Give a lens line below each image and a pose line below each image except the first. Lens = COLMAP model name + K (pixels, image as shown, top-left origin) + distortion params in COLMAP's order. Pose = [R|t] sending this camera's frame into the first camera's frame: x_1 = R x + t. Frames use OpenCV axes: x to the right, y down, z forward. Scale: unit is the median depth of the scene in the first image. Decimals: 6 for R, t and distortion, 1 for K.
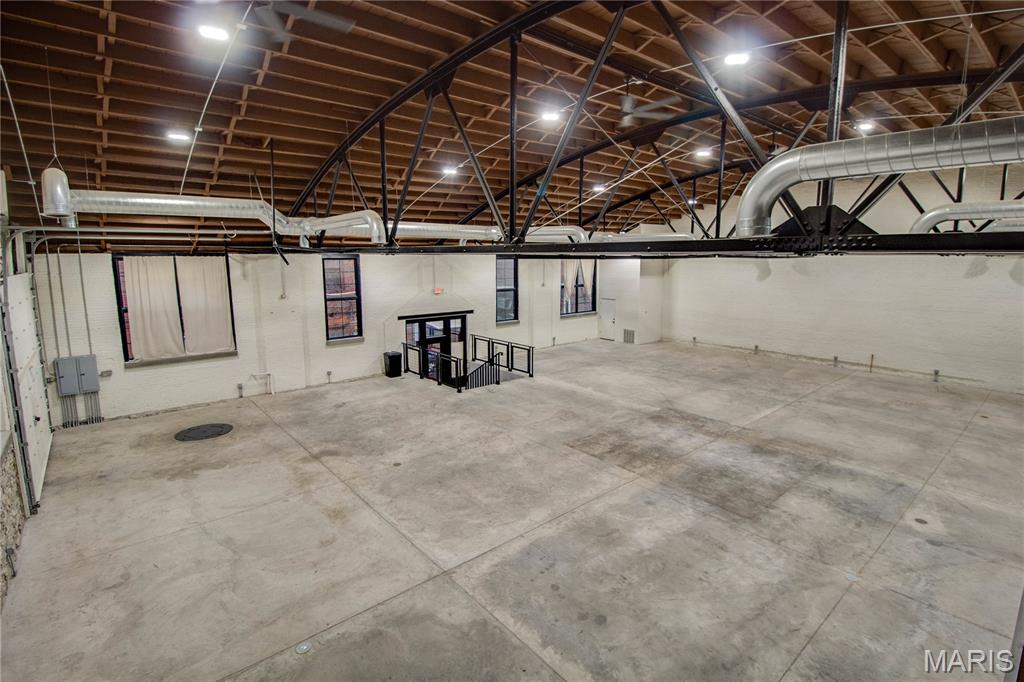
lens RADIAL K [[484.0, 0, 521.9], [0, 484.0, 324.7], [0, 0, 1]] dist [-0.007407, -0.009101]
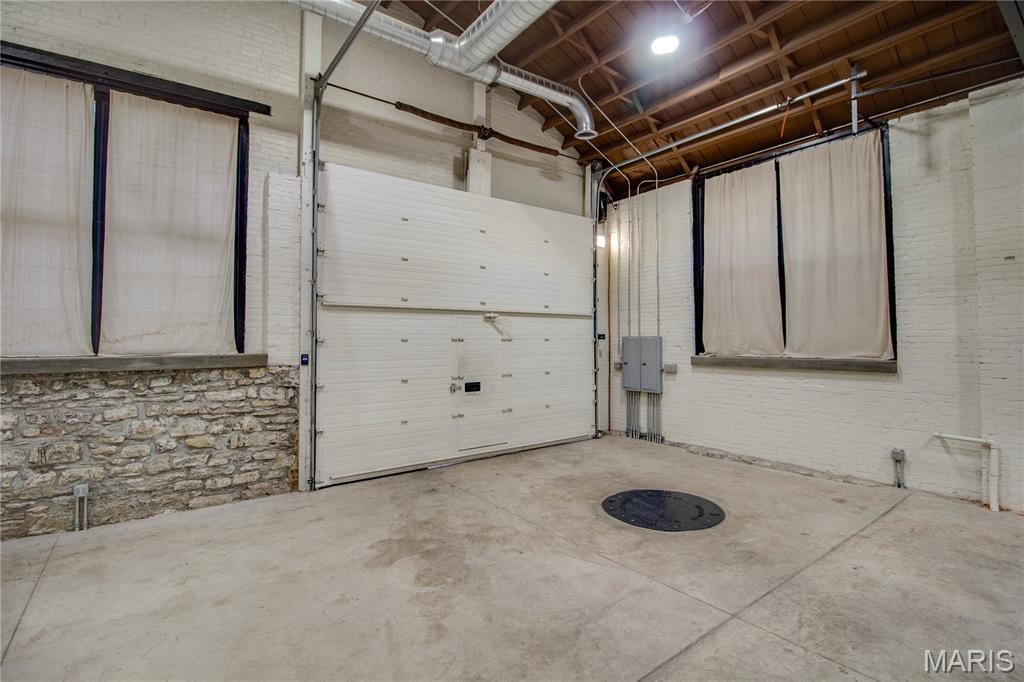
lens RADIAL K [[484.0, 0, 517.0], [0, 484.0, 323.9], [0, 0, 1]] dist [-0.007407, -0.009101]
pose [[-0.070235, -0.033806, -0.996957, -0.209327], [-0.131557, 0.991010, -0.024336, 0.083908], [0.988817, 0.129448, -0.074051, 0.826382]]
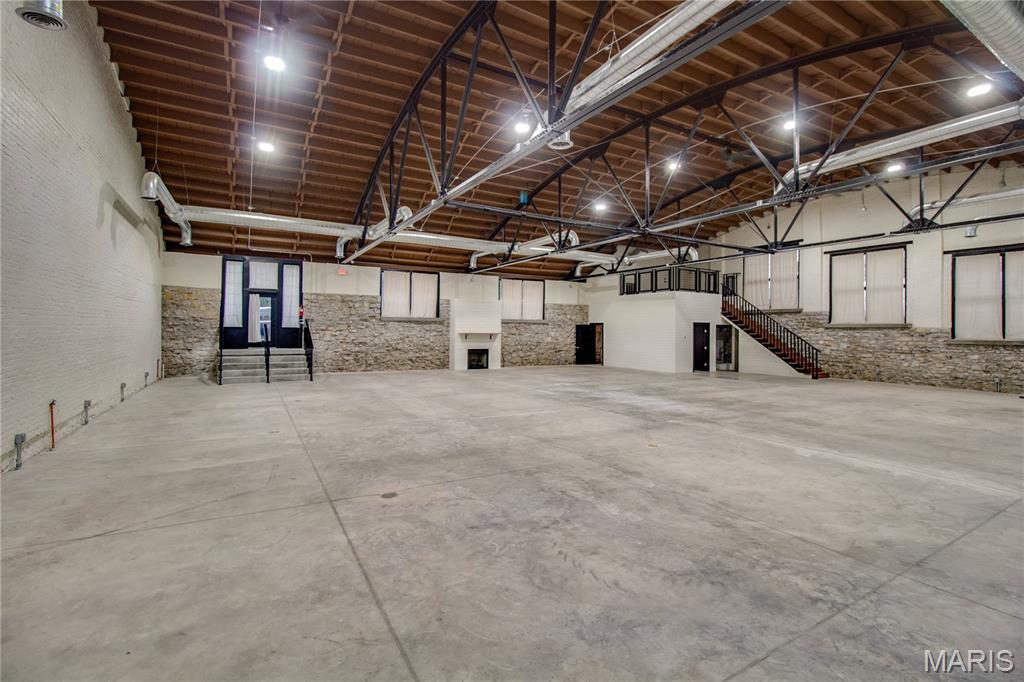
lens RADIAL K [[484.0, 0, 525.6], [0, 484.0, 328.0], [0, 0, 1]] dist [-0.007407, -0.009101]
pose [[-0.984844, -0.010172, 0.173143, 0.394318], [0.012995, 0.991145, 0.132144, -0.055814], [-0.172954, 0.132391, -0.975991, 1.819827]]
